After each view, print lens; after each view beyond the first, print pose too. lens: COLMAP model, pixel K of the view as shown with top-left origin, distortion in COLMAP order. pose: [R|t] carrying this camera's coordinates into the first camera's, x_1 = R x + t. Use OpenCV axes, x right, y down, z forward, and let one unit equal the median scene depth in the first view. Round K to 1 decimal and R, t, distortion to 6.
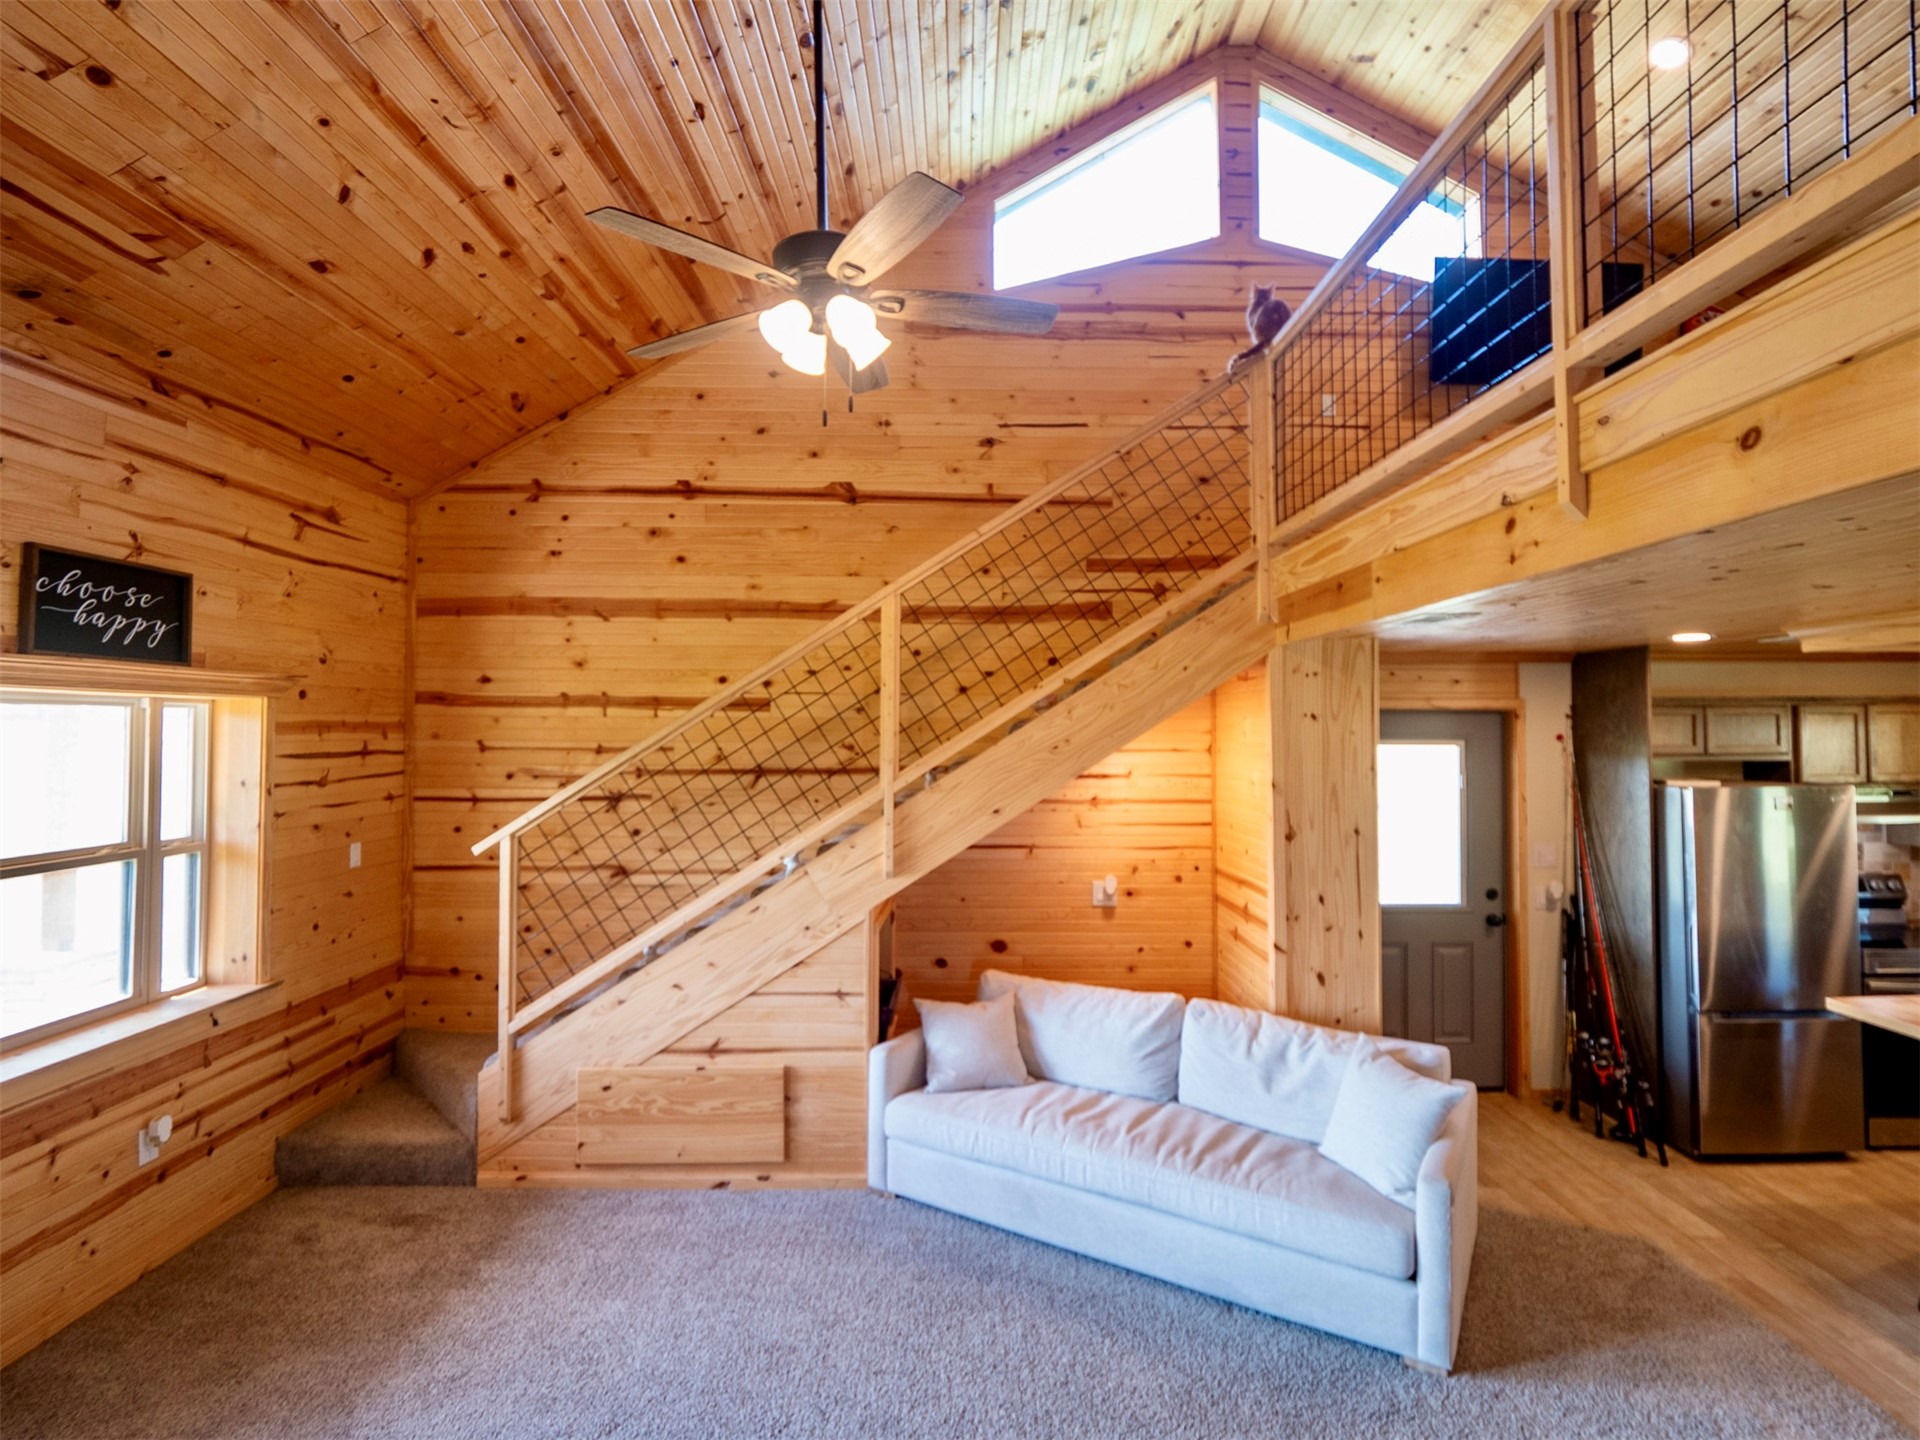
lens RADIAL K [[950.6, 0, 983.0], [0, 950.6, 696.1], [0, 0, 1]] dist [-0.008683, -0.002553]
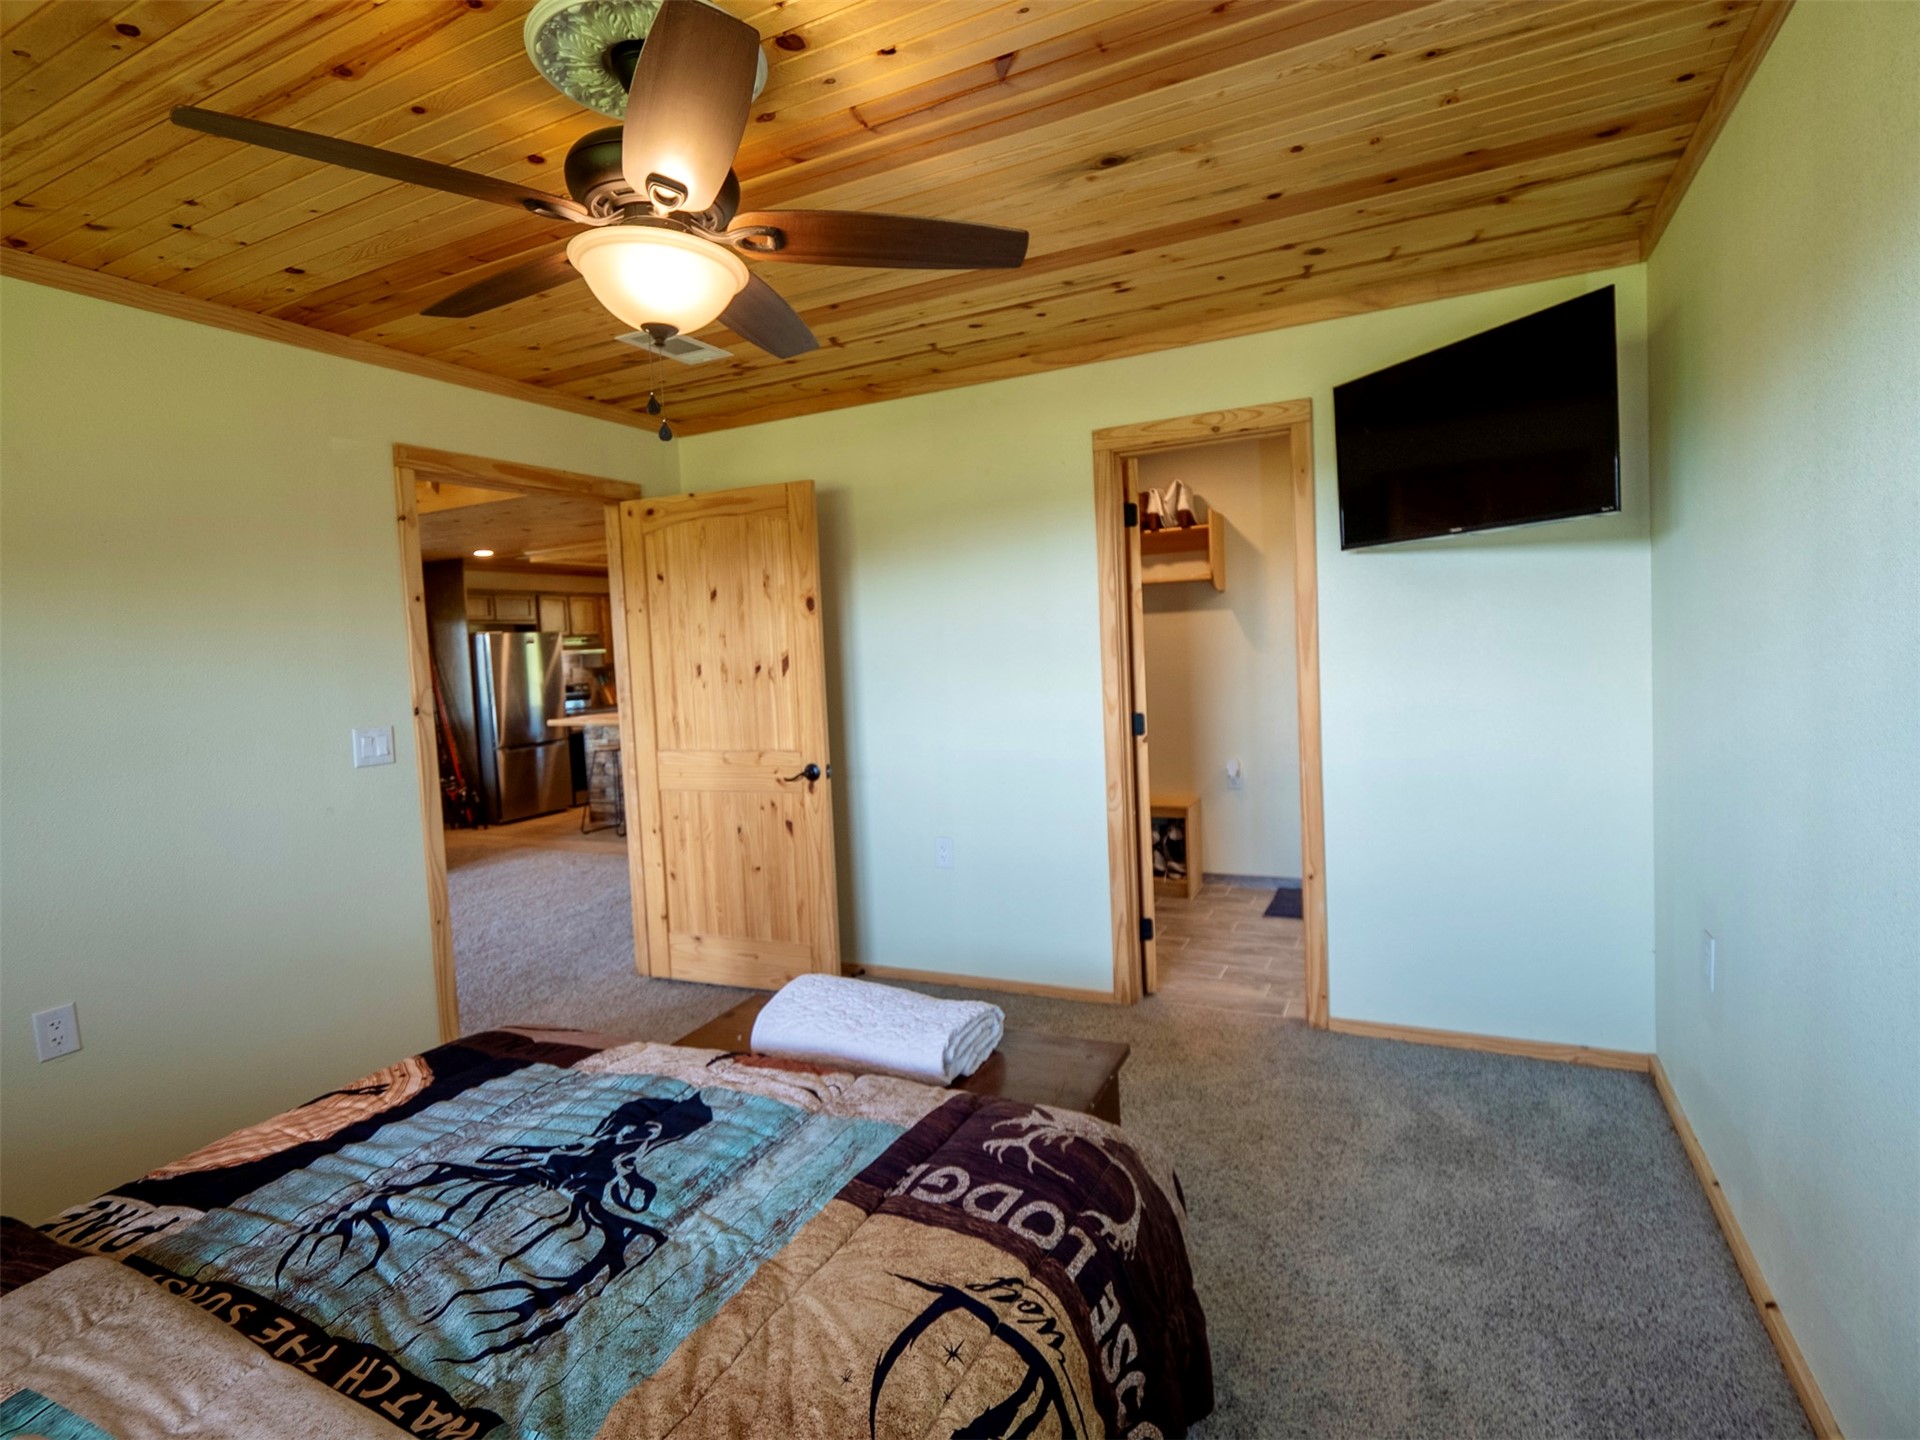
lens RADIAL K [[950.6, 0, 982.2], [0, 950.6, 696.5], [0, 0, 1]] dist [-0.008683, -0.002553]
pose [[0.444542, -0.071433, 0.892905, -0.526372], [0.012984, 0.997224, 0.073314, 0.095975], [-0.895664, -0.020998, 0.444235, -0.746902]]
